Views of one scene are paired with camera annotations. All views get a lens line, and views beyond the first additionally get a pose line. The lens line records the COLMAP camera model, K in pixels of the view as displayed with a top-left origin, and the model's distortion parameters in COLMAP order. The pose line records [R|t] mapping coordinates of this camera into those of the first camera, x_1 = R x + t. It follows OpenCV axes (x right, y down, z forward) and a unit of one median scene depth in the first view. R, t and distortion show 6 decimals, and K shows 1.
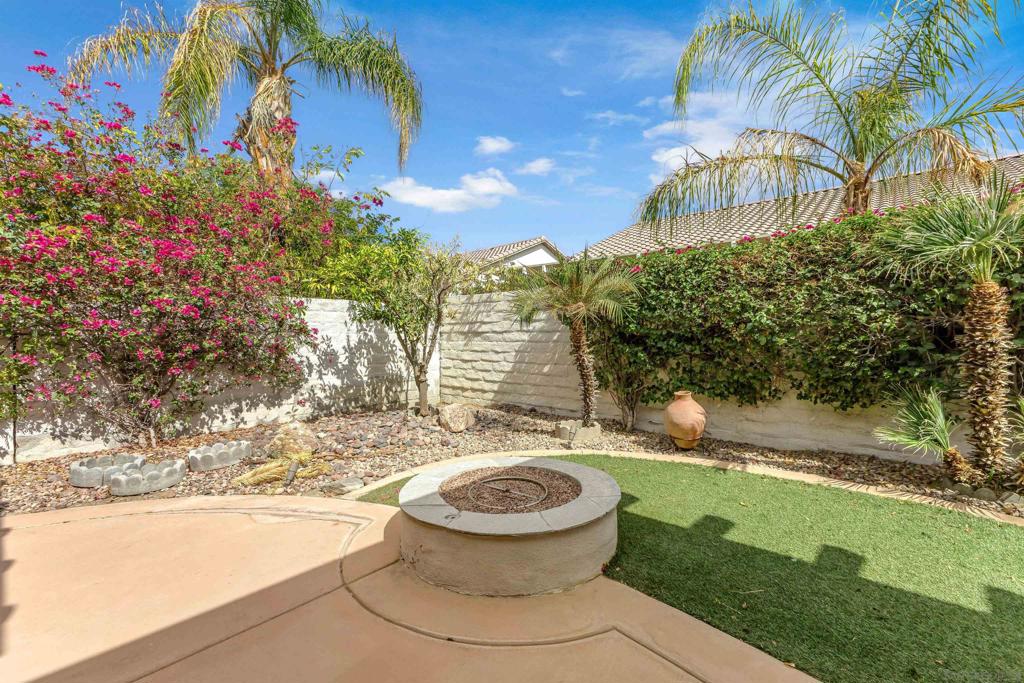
lens RADIAL K [[451.0, 0, 512.4], [0, 451.0, 343.5], [0, 0, 1]] dist [0.008369, -0.000653]
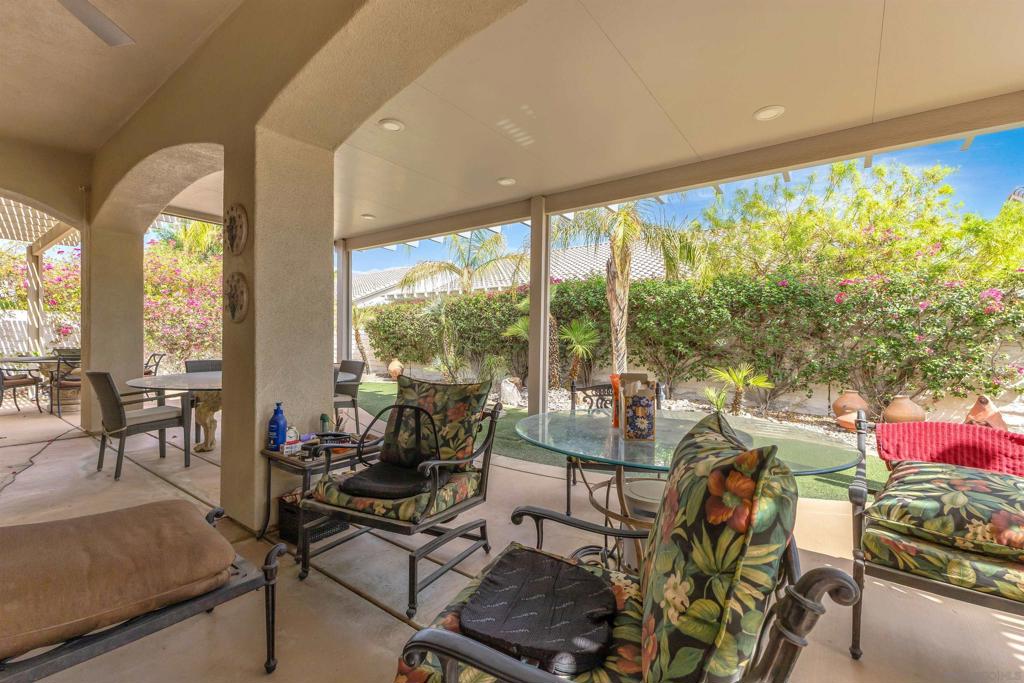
lens RADIAL K [[451.0, 0, 507.1], [0, 451.0, 336.7], [0, 0, 1]] dist [0.008369, -0.000653]
pose [[0.998470, 0.005099, 0.055065, 0.875716], [-0.004420, 0.999913, -0.012449, 0.013745], [-0.055123, 0.012187, 0.998405, -1.634071]]
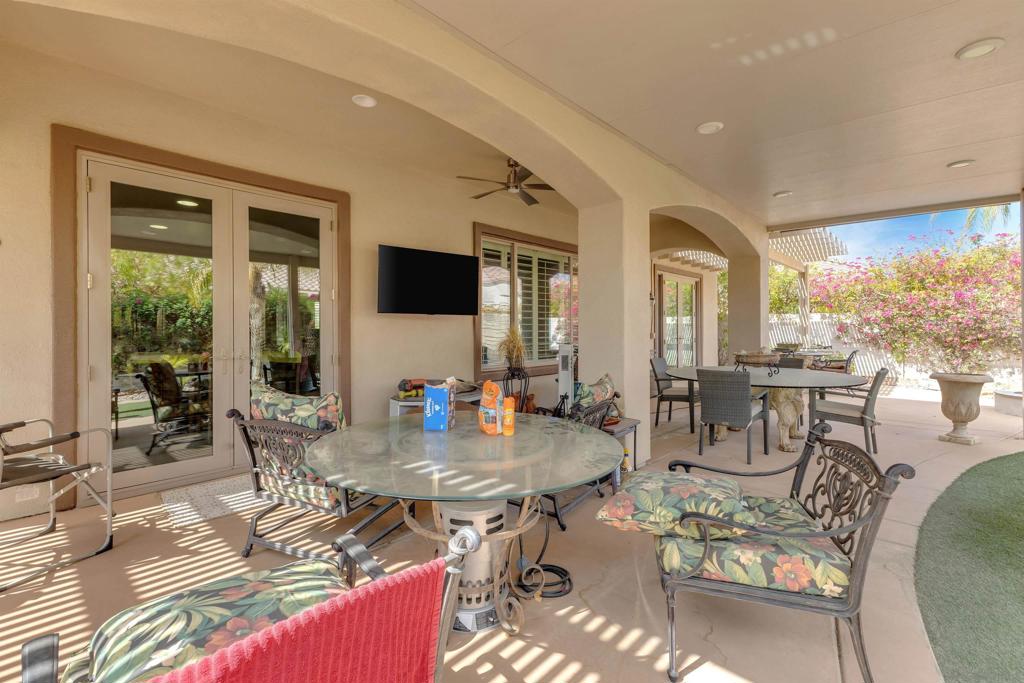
lens RADIAL K [[451.0, 0, 524.4], [0, 451.0, 322.3], [0, 0, 1]] dist [0.008369, -0.000653]
pose [[-0.014213, -0.011510, -0.999833, 1.506698], [-0.014378, 0.999833, -0.011305, -0.008662], [0.999796, 0.014215, -0.014376, -1.127331]]
